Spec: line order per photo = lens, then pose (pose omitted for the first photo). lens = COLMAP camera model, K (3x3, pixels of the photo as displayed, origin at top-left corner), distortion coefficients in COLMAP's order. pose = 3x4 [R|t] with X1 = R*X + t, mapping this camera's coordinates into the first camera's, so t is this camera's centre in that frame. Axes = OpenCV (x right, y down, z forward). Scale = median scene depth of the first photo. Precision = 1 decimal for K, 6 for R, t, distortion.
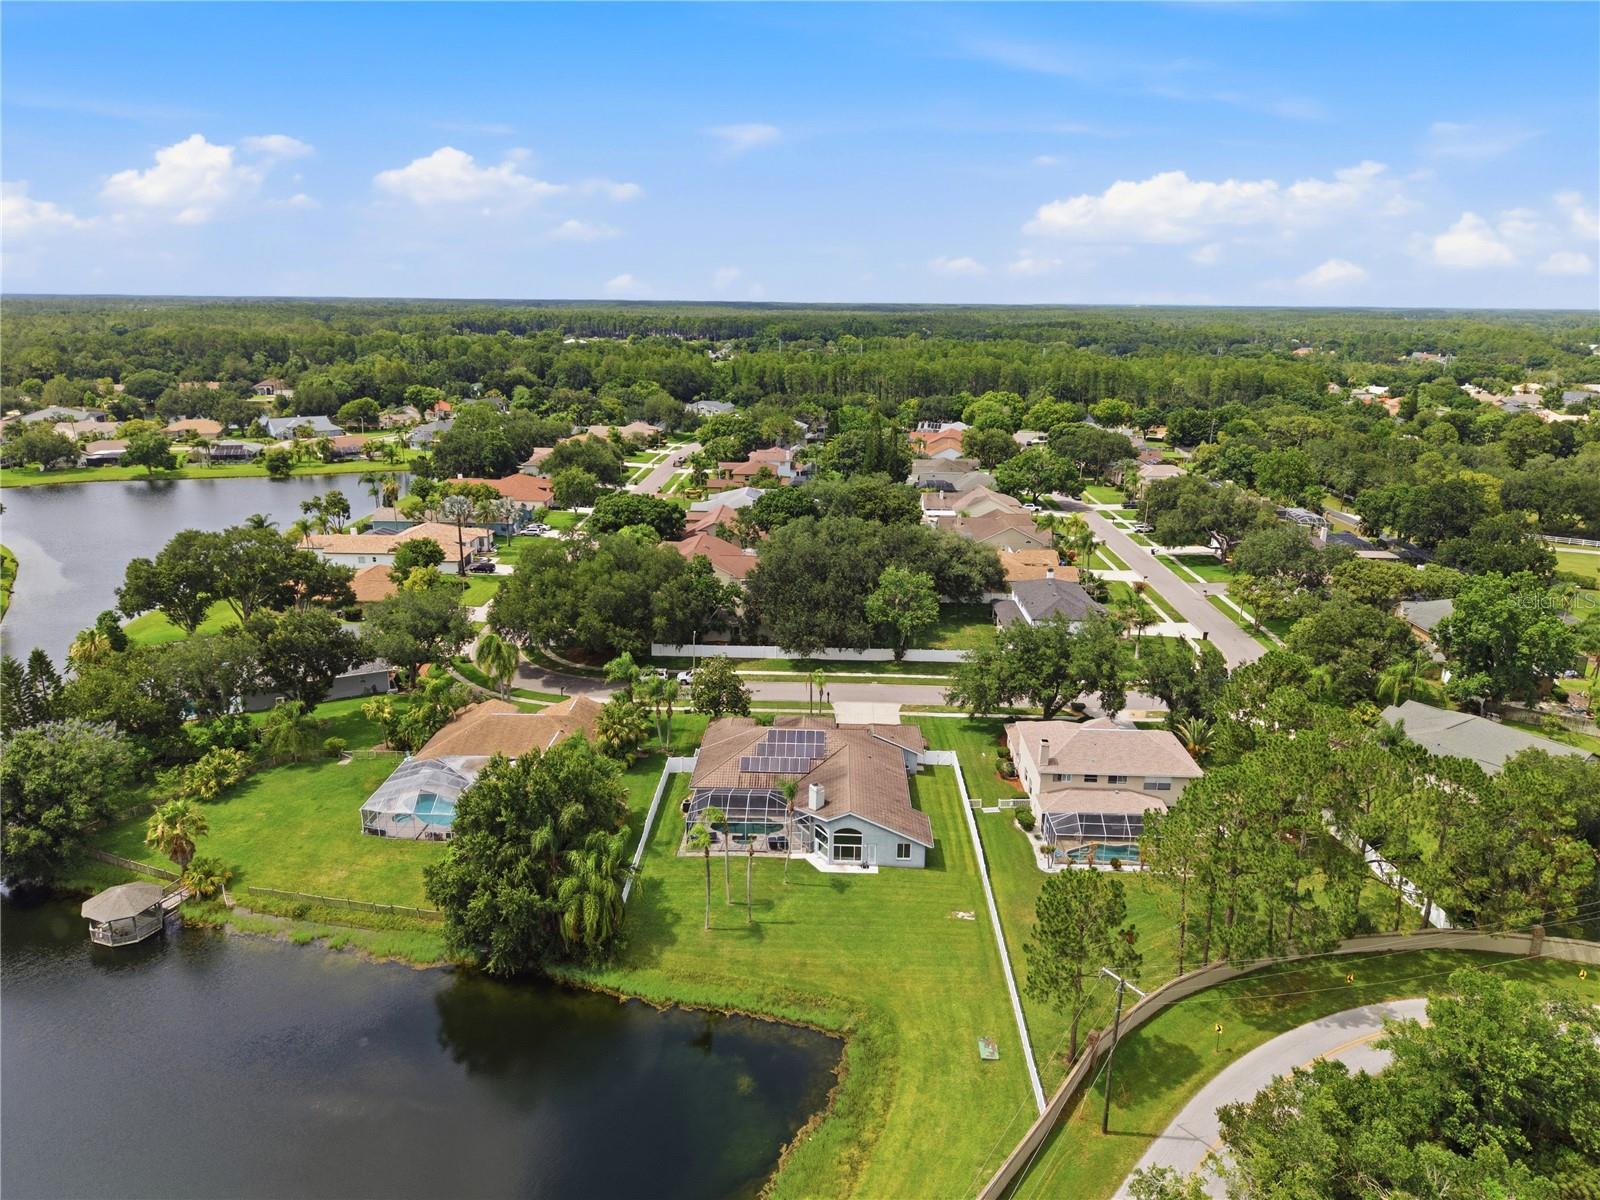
lens RADIAL K [[1062.5, 0, 800.0], [0, 1062.5, 600.0], [0, 0, 1]] dist [0.053929, -0.071219]
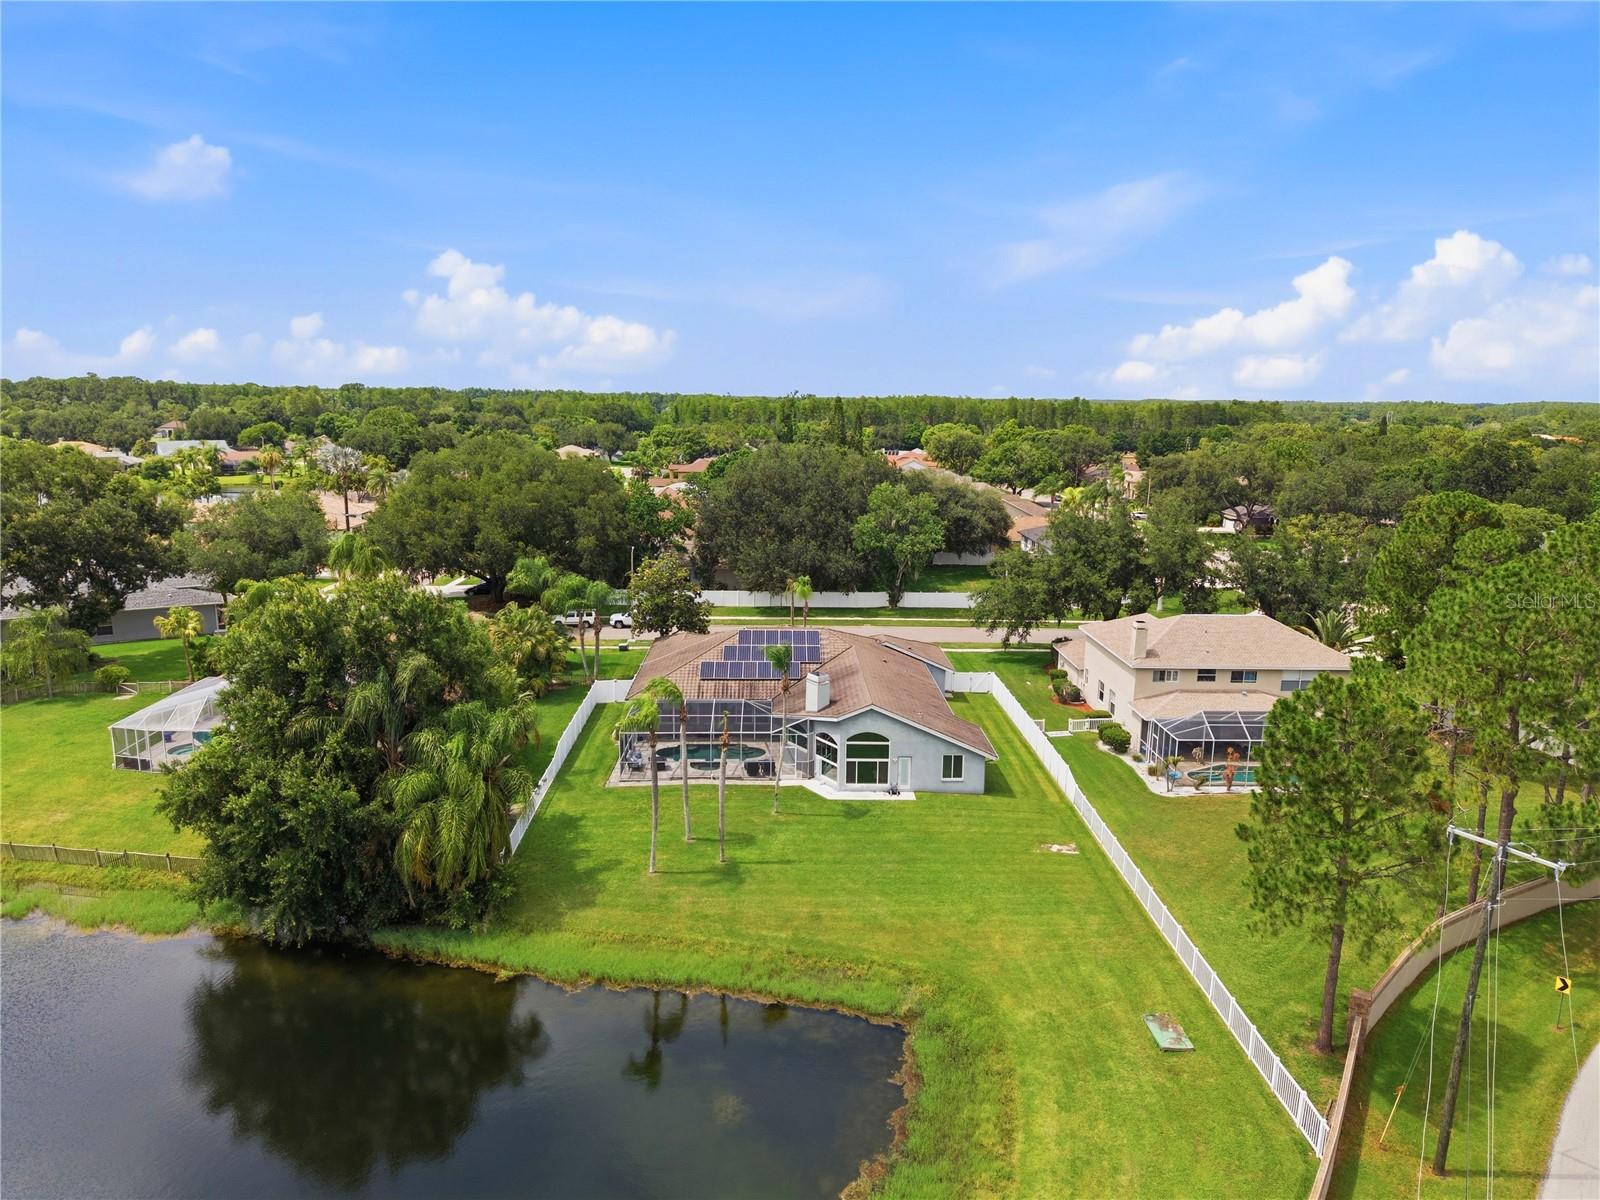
lens RADIAL K [[1063.5, 0, 800.0], [0, 1063.5, 600.0], [0, 0, 1]] dist [0.046280, -0.046923]
pose [[0.998438, -0.007450, 0.055371, -0.030990], [0.012057, 0.996447, -0.083349, 0.178133], [-0.054553, 0.083886, 0.994981, 0.327209]]
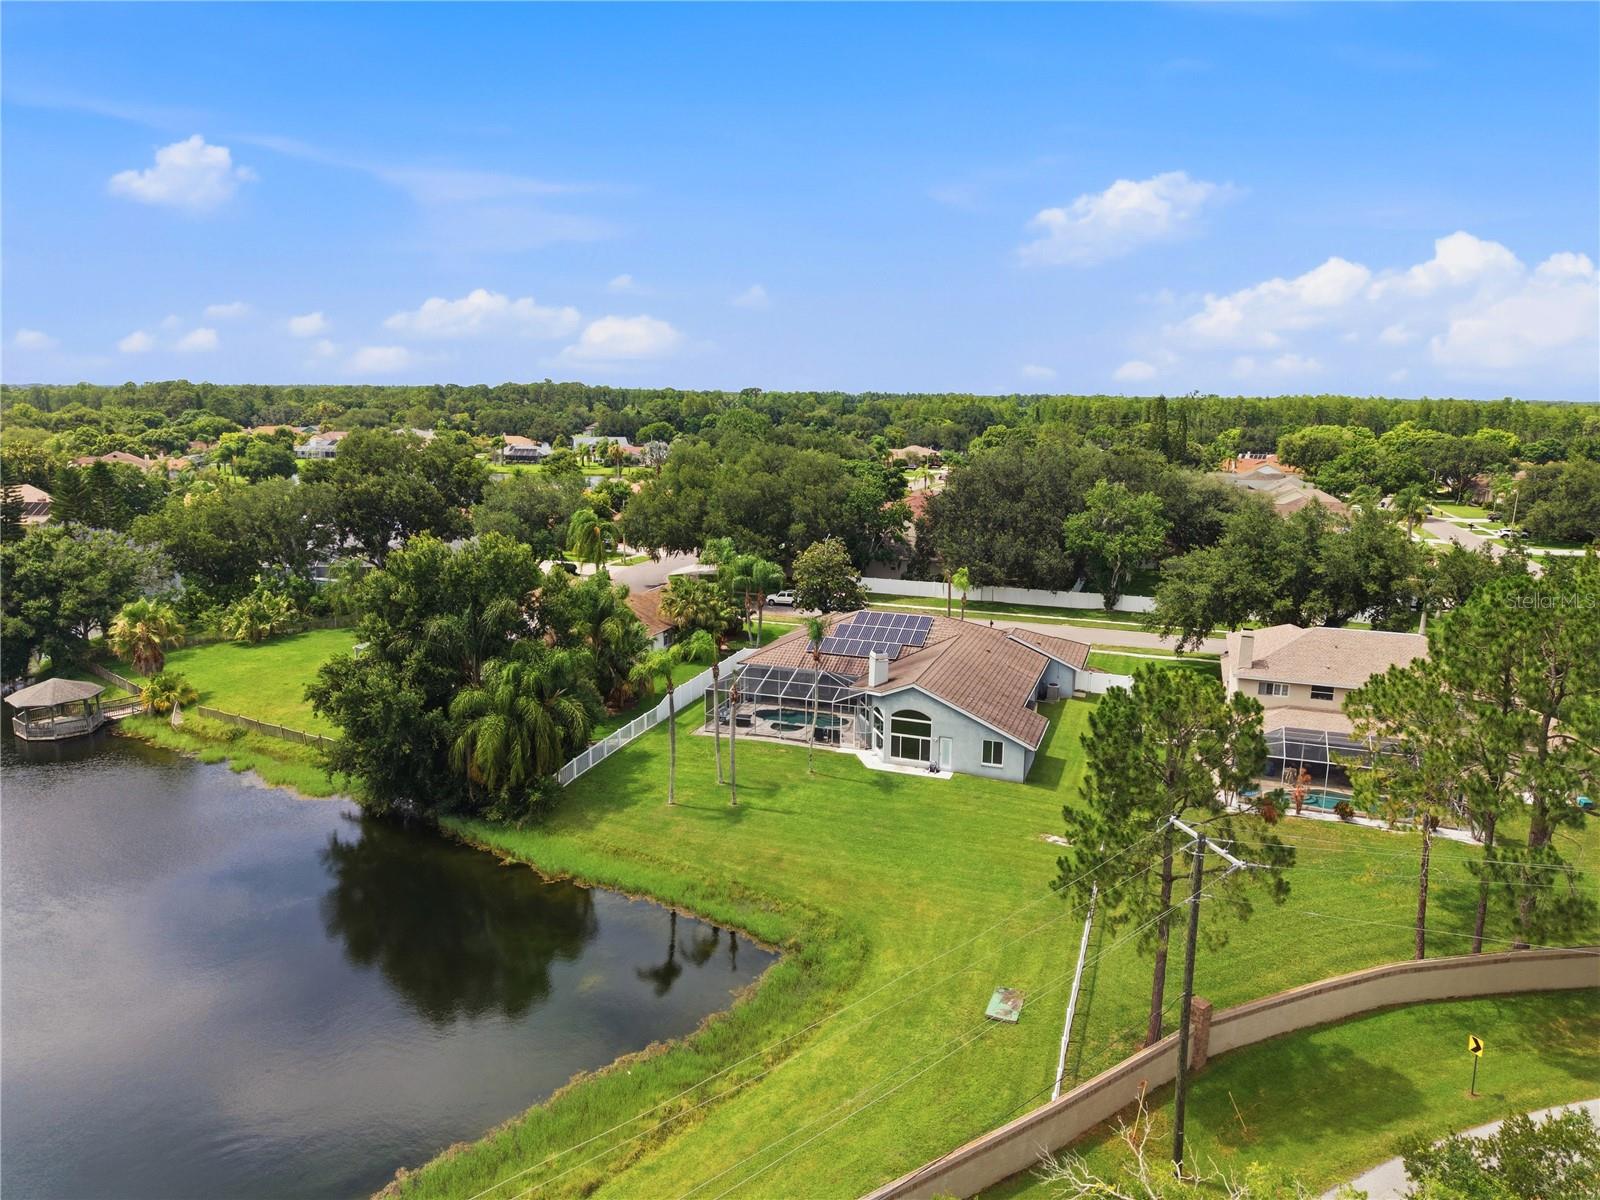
lens RADIAL K [[1062.5, 0, 800.0], [0, 1062.5, 600.0], [0, 0, 1]] dist [0.053929, -0.071219]
pose [[0.951782, 0.059560, -0.300937, 0.169819], [-0.085064, 0.993745, -0.072358, 0.189999], [0.294745, 0.094468, 0.950895, 0.304821]]
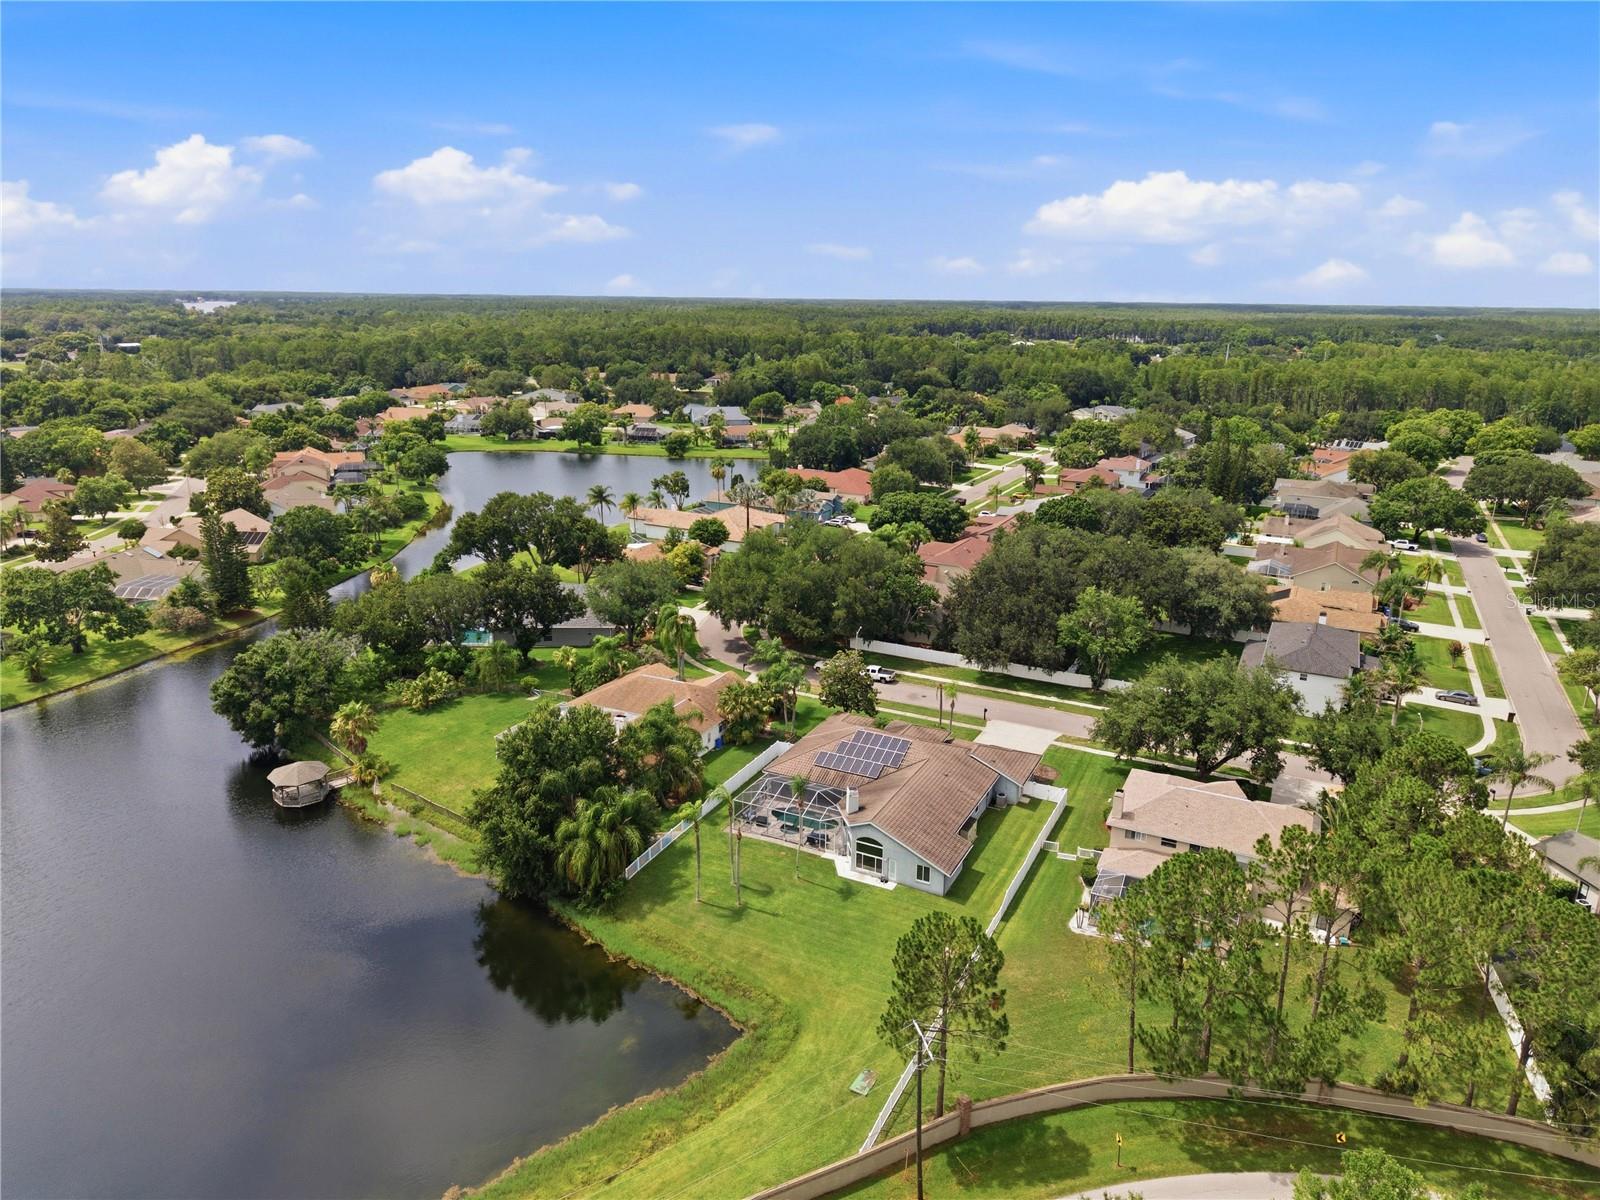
lens RADIAL K [[1062.5, 0, 800.0], [0, 1062.5, 600.0], [0, 0, 1]] dist [0.053929, -0.071219]
pose [[0.908061, 0.115682, -0.402545, 0.338225], [-0.116584, 0.992929, 0.022355, -0.016063], [0.402284, 0.026631, 0.915127, 0.069700]]
